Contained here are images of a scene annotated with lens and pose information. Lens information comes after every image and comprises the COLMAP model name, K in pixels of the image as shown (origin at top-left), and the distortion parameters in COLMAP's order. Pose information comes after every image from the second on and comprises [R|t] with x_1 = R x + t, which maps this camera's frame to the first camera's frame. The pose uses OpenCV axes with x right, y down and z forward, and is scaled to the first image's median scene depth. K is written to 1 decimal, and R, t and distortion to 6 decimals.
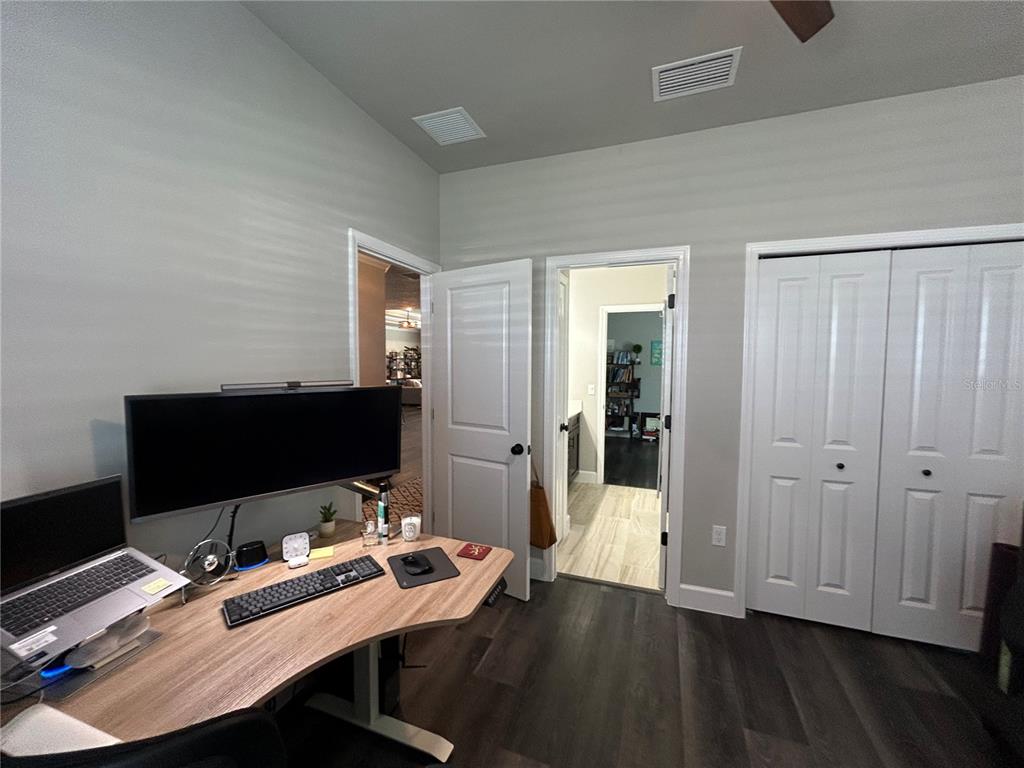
lens RADIAL K [[412.7, 0, 512.0], [0, 412.7, 384.0], [0, 0, 1]] dist [0.001117, 0.000026]
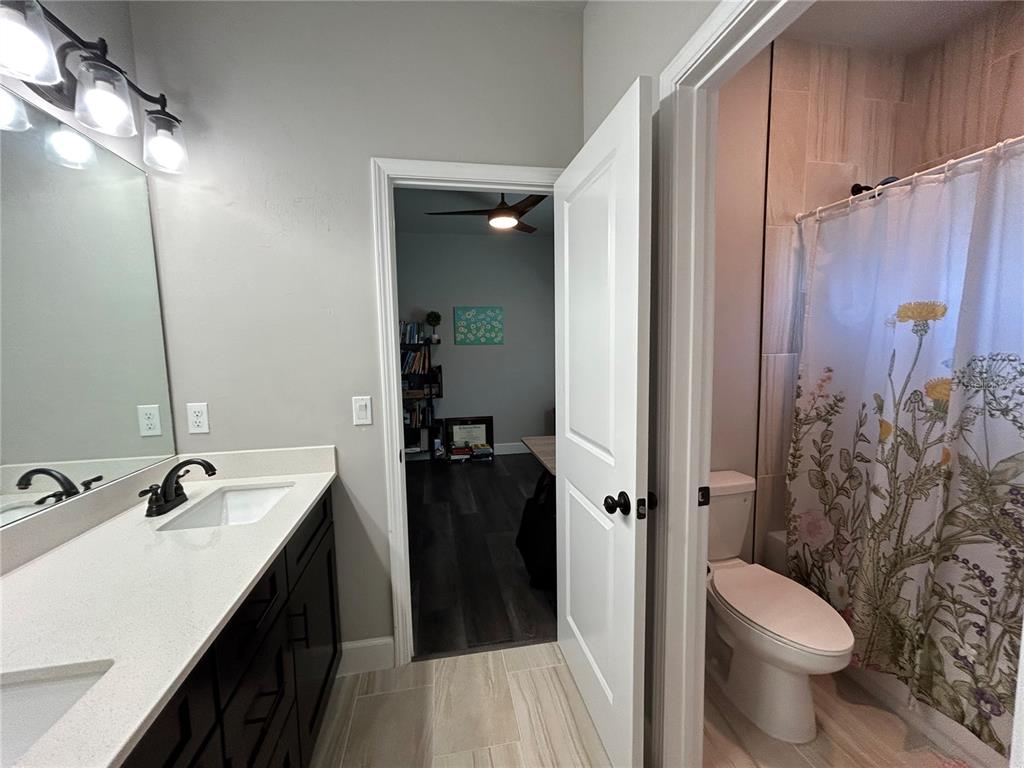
lens RADIAL K [[412.7, 0, 512.0], [0, 412.7, 384.0], [0, 0, 1]] dist [0.001117, 0.000026]
pose [[0.856168, -0.075016, 0.511223, 0.078271], [0.054338, 0.996990, 0.055294, -0.015137], [-0.513832, -0.019562, 0.857668, 0.400151]]
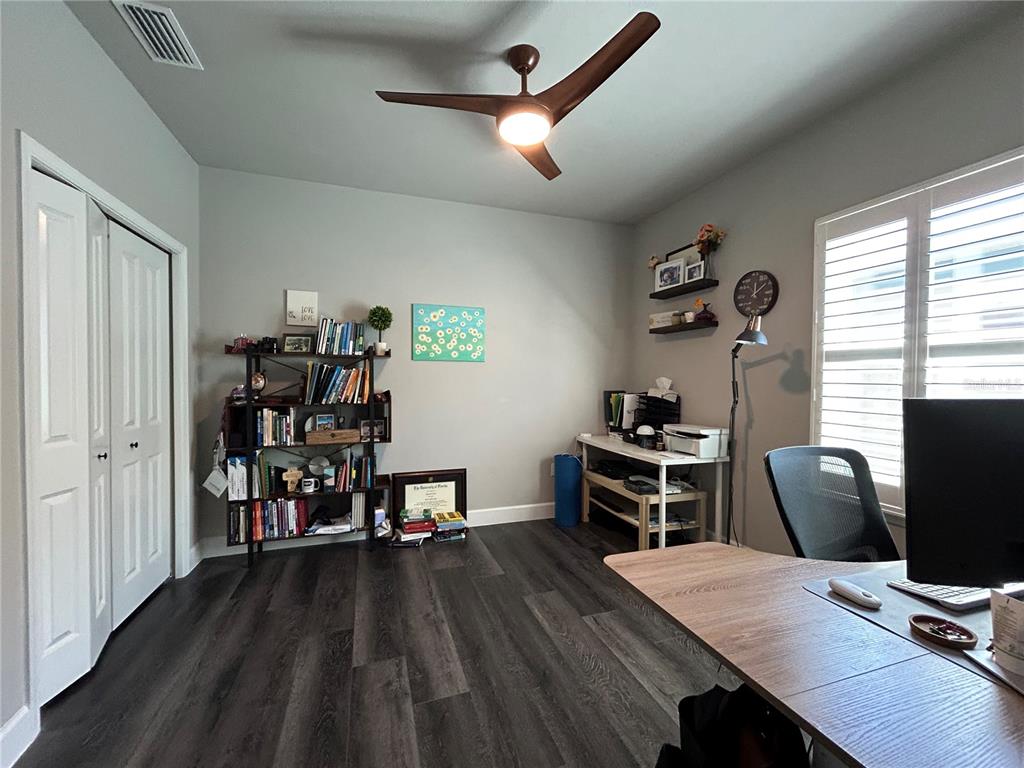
lens RADIAL K [[412.7, 0, 512.0], [0, 412.7, 384.0], [0, 0, 1]] dist [0.001117, 0.000026]
pose [[0.773045, -0.018758, 0.634074, 0.146850], [0.036677, 0.999212, -0.015156, -0.010823], [-0.633291, 0.034972, 0.773124, 0.610137]]
